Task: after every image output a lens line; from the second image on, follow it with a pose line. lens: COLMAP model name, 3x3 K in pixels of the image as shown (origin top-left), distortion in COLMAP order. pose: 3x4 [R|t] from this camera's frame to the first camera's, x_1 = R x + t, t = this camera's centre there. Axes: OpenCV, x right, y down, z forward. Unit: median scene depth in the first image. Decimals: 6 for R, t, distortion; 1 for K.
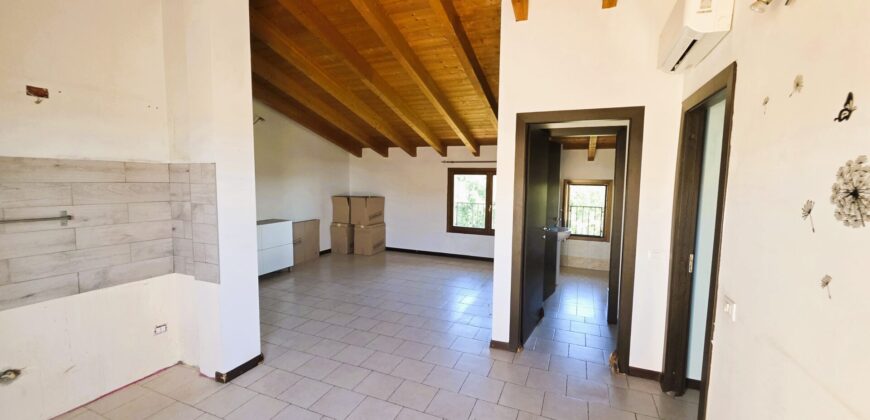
lens RADIAL K [[346.7, 0, 433.1], [0, 346.7, 208.1], [0, 0, 1]] dist [0.002978, 0.000127]
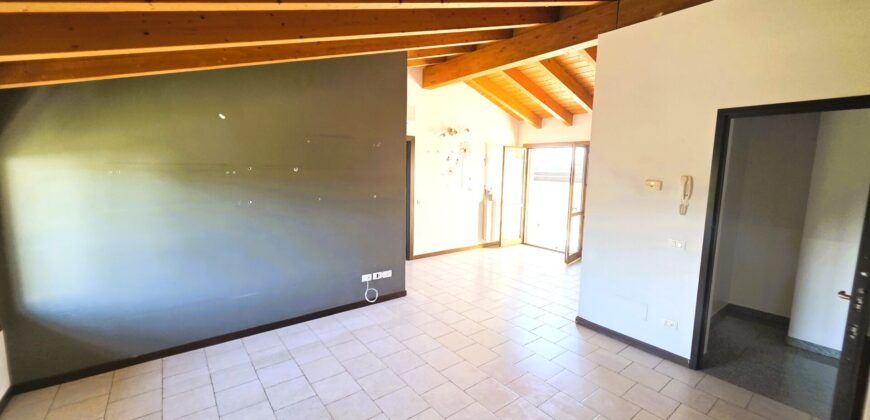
lens RADIAL K [[346.7, 0, 433.1], [0, 346.7, 208.1], [0, 0, 1]] dist [0.002978, 0.000127]
pose [[-0.871484, -0.087138, 0.482620, -1.835001], [0.015190, 0.978820, 0.204158, -0.699600], [-0.490188, 0.185252, -0.851703, 6.839929]]
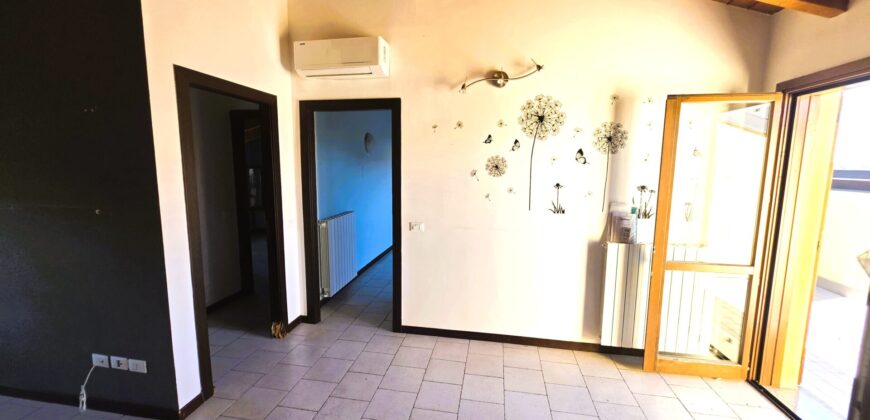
lens RADIAL K [[346.7, 0, 433.1], [0, 346.7, 208.1], [0, 0, 1]] dist [0.002978, 0.000127]
pose [[-0.219856, -0.141880, 0.965160, -1.727851], [0.079287, 0.983495, 0.162637, -0.218192], [-0.972305, 0.112281, -0.204978, 2.116384]]
